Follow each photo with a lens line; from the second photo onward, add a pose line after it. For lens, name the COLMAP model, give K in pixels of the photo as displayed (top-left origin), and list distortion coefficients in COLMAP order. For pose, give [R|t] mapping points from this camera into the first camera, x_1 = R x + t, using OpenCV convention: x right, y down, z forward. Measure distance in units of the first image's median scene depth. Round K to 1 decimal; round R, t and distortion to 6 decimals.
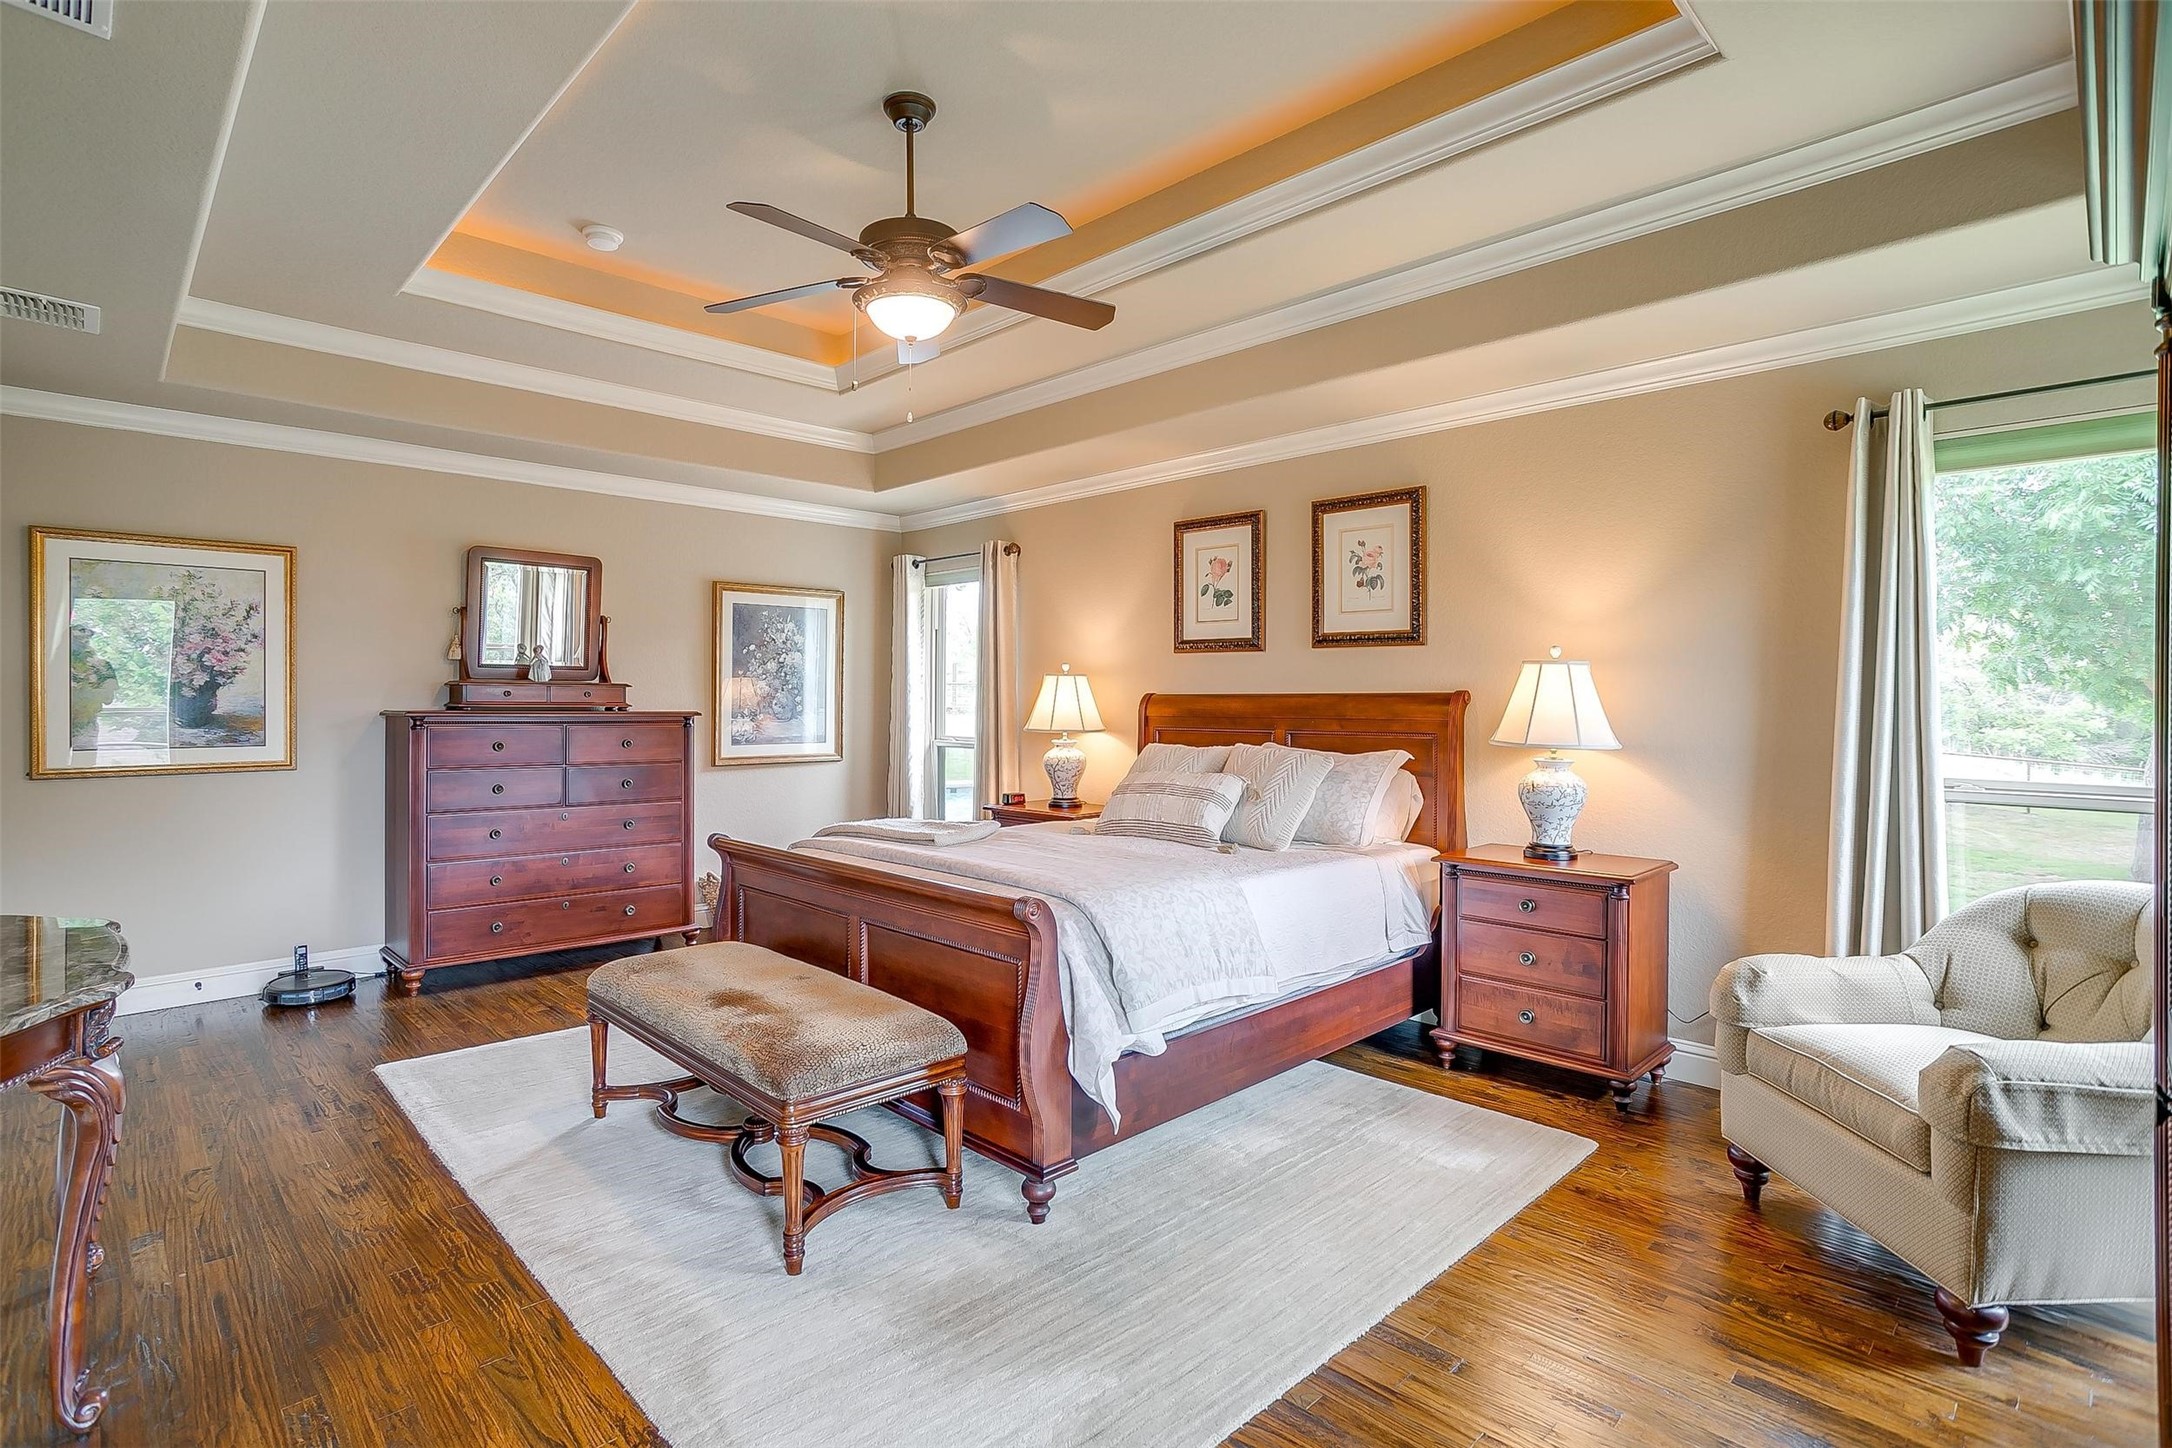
lens RADIAL K [[1054.4, 0, 1065.8], [0, 1054.4, 698.9], [0, 0, 1]] dist [-0.051616, 0.026795]
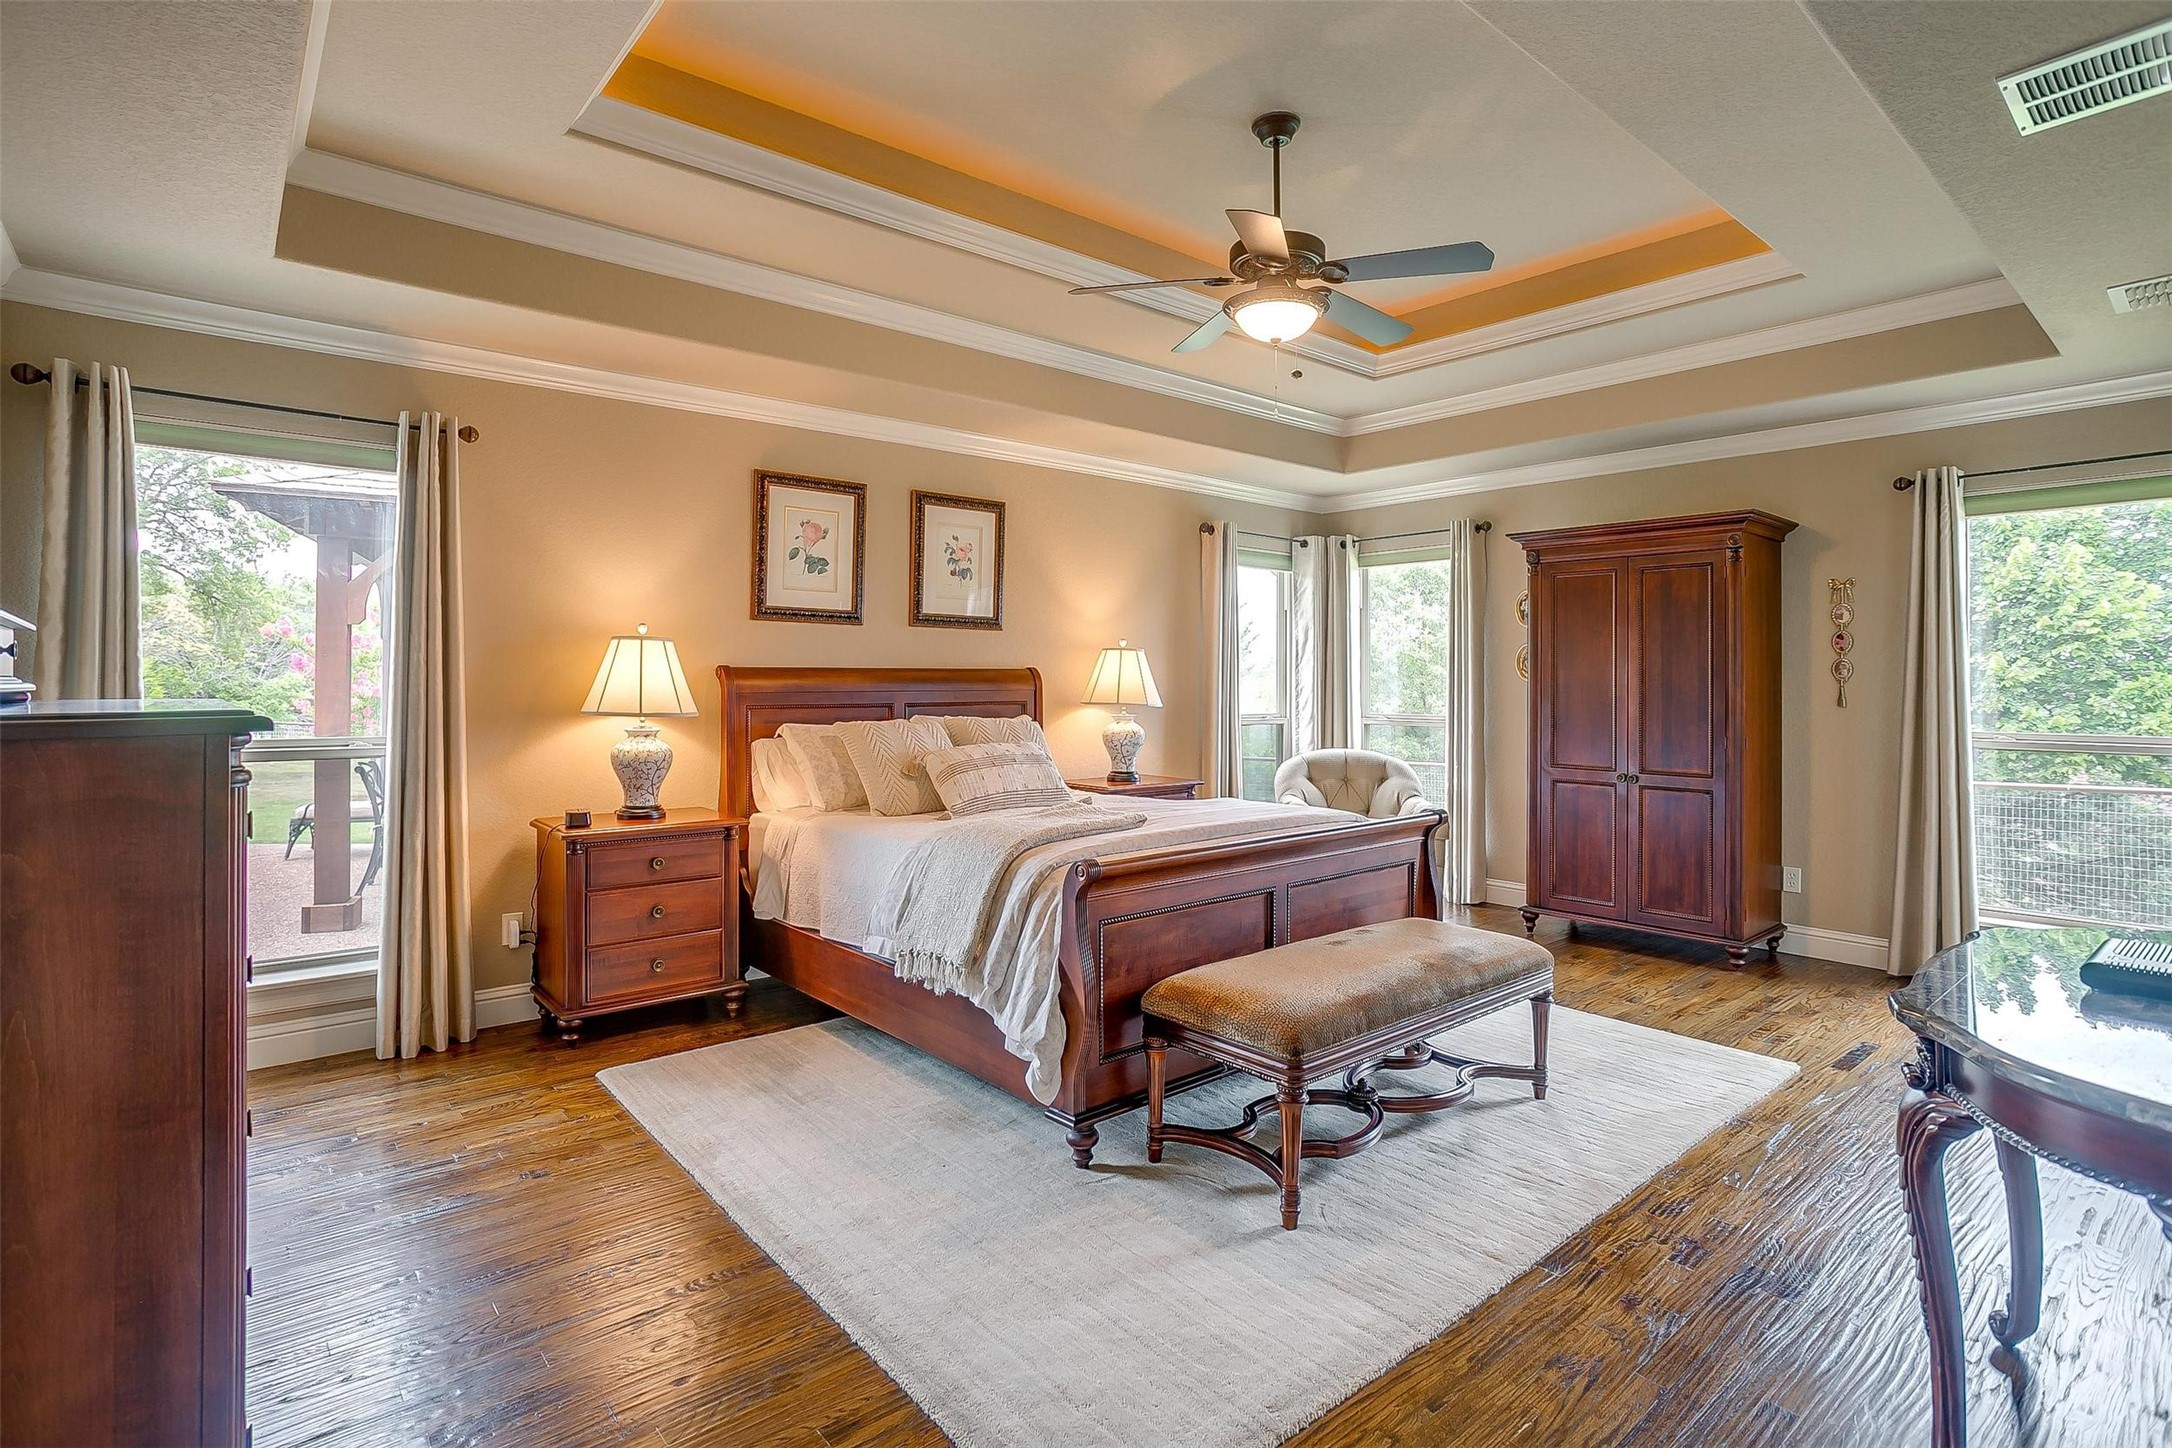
lens RADIAL K [[1054.4, 0, 1065.8], [0, 1054.4, 698.9], [0, 0, 1]] dist [-0.051616, 0.026795]
pose [[0.078400, -0.022873, 0.996660, -0.803425], [-0.003475, 0.999724, 0.023217, 0.000704], [-0.996916, -0.005284, 0.078299, 0.735061]]
